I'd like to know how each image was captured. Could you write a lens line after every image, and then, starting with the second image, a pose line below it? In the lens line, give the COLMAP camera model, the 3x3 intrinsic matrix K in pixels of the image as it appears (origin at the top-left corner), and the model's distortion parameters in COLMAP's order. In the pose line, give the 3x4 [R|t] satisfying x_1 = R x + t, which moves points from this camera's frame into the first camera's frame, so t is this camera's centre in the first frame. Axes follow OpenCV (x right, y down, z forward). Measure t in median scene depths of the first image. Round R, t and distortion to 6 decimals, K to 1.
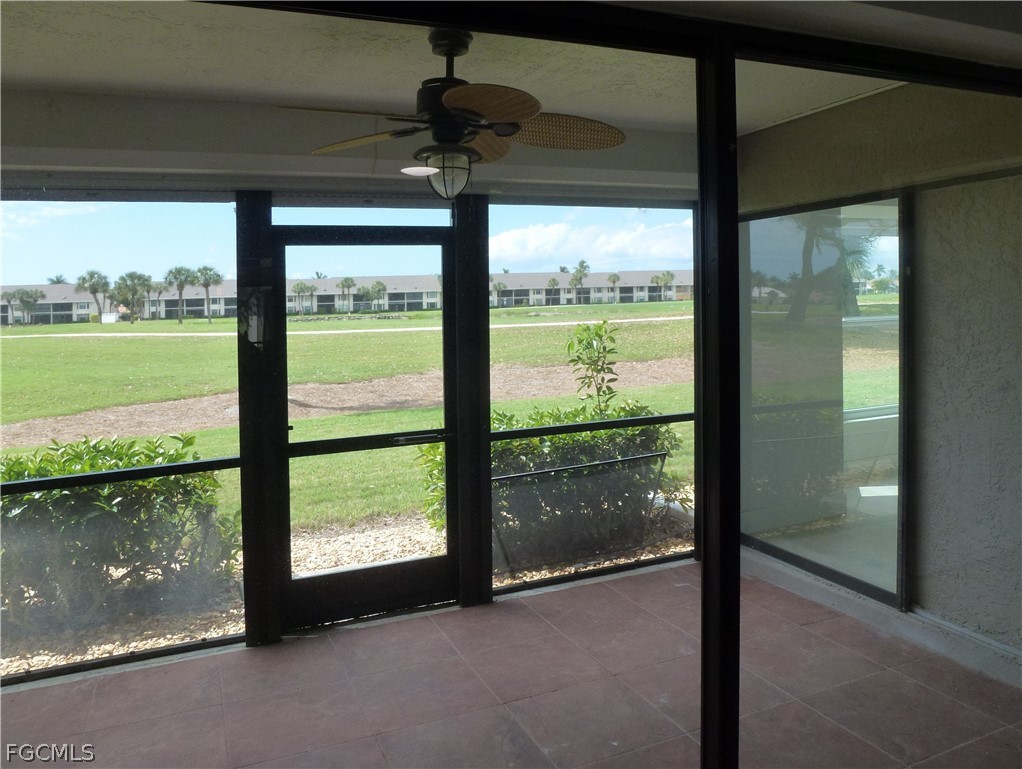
lens RADIAL K [[769.8, 0, 482.7], [0, 769.8, 376.8], [0, 0, 1]] dist [-0.035381, 0.021206]
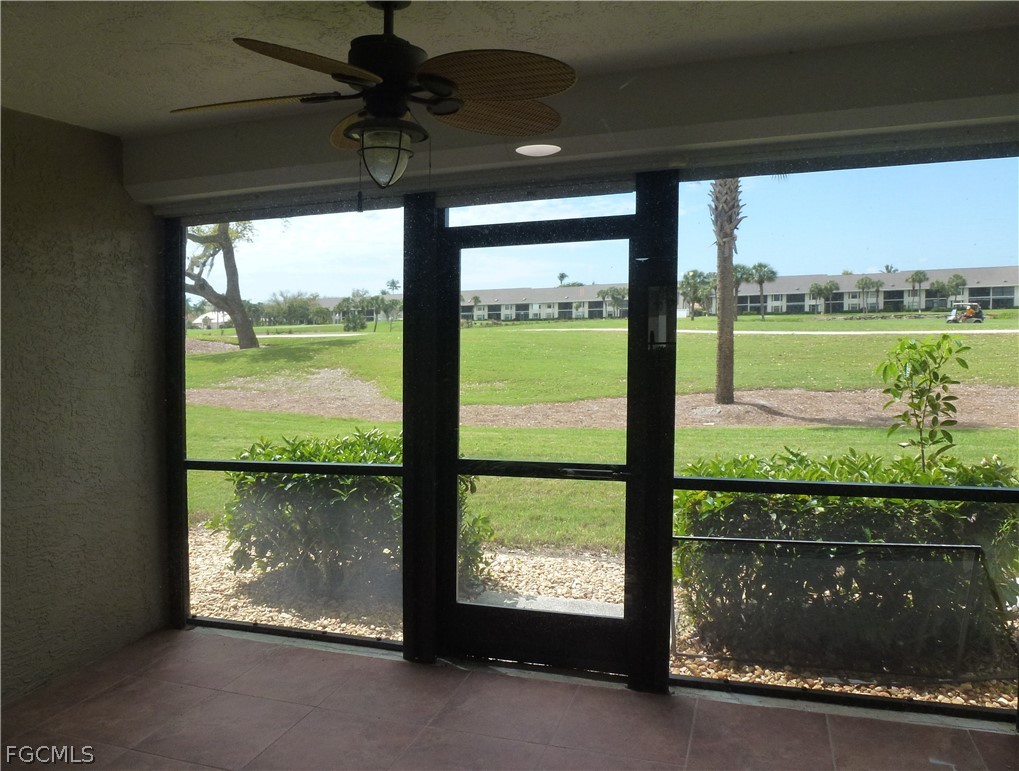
lens RADIAL K [[760.0, 0, 500.4], [0, 760.0, 380.8], [0, 0, 1]] dist [-0.050044, 0.025673]
pose [[0.762237, 0.064559, -0.644070, 0.313616], [-0.056830, 0.997846, 0.032763, -0.035028], [0.644798, 0.011630, 0.764264, 0.264531]]
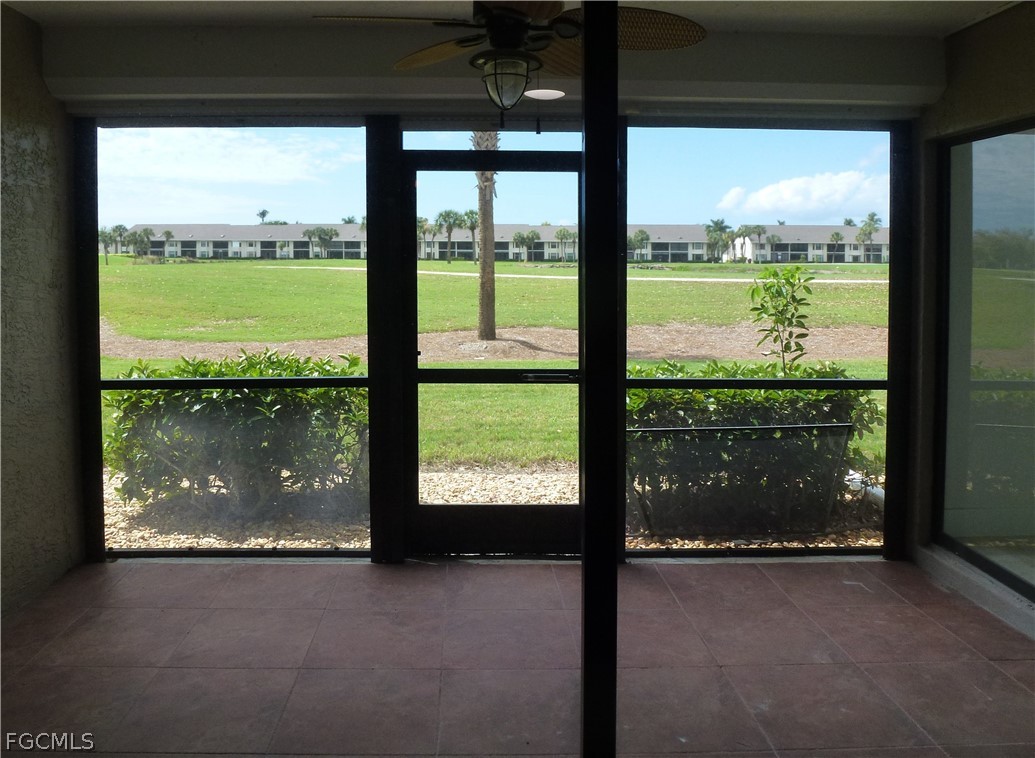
lens RADIAL K [[779.6, 0, 456.1], [0, 779.6, 330.6], [0, 0, 1]] dist [-0.035381, 0.021206]
pose [[0.929751, 0.074546, -0.360564, 0.128814], [-0.072721, 0.997178, 0.018648, 0.011368], [0.360936, 0.008882, 0.932548, 0.050822]]
